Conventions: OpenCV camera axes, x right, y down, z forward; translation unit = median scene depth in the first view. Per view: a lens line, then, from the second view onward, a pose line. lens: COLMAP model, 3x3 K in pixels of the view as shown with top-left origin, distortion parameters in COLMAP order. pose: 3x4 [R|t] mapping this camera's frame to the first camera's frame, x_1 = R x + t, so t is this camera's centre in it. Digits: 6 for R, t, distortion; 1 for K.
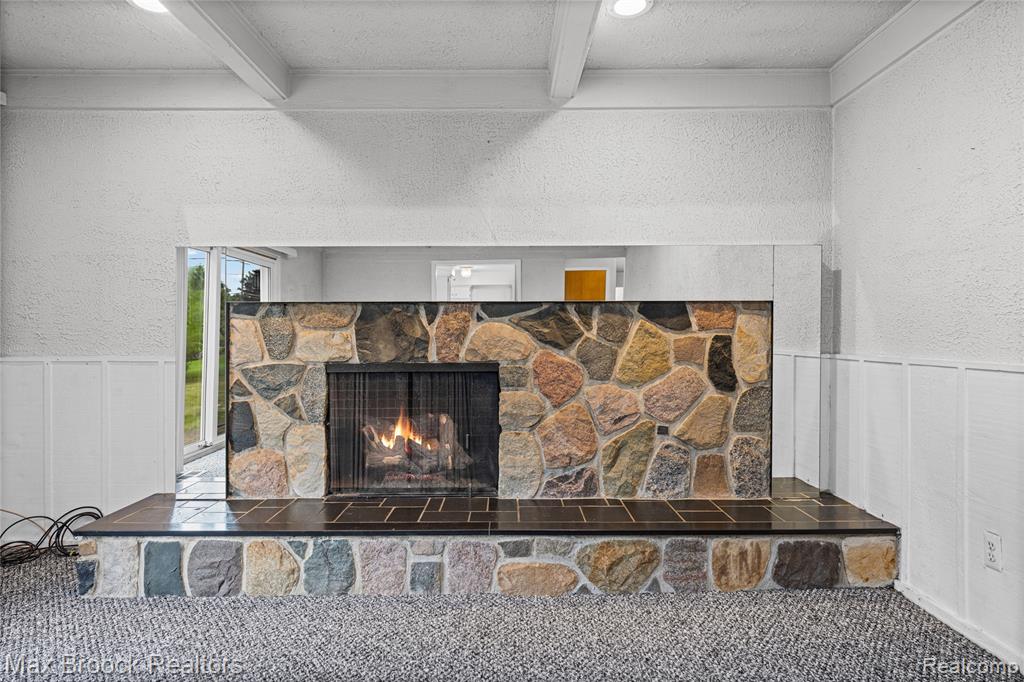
lens RADIAL K [[565.6, 0, 518.3], [0, 565.6, 316.5], [0, 0, 1]] dist [-0.001948, -0.003342]
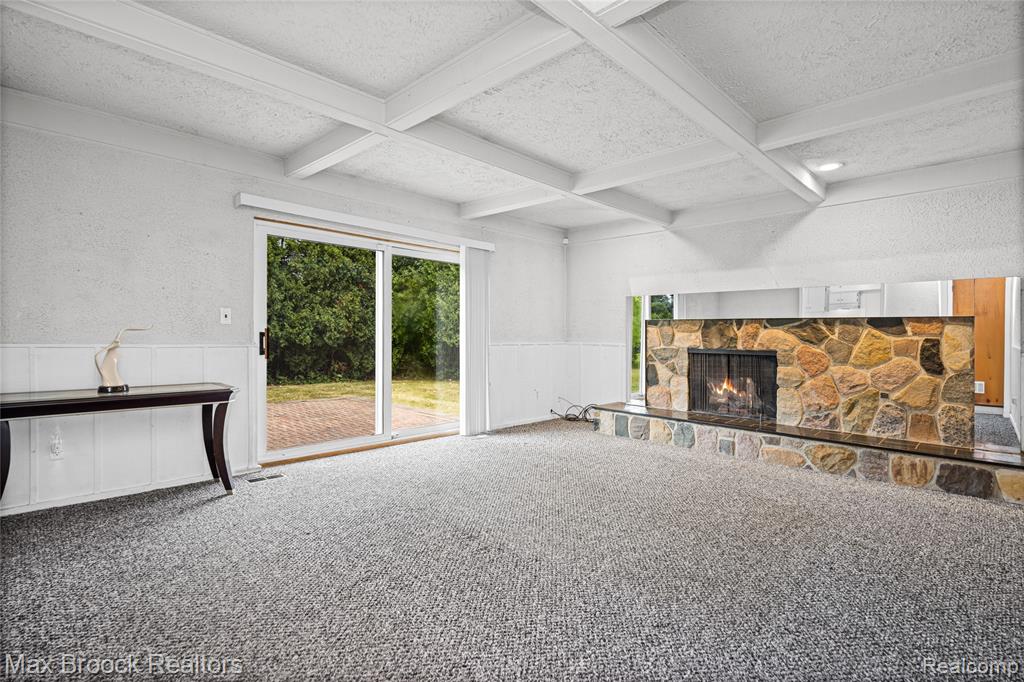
lens RADIAL K [[499.0, 0, 514.4], [0, 499.0, 326.6], [0, 0, 1]] dist [0.000317, -0.000074]
pose [[0.715115, 0.001782, -0.699004, 0.502192], [0.006689, 0.999934, 0.009393, -0.020792], [0.698974, -0.011392, 0.715056, -0.791698]]
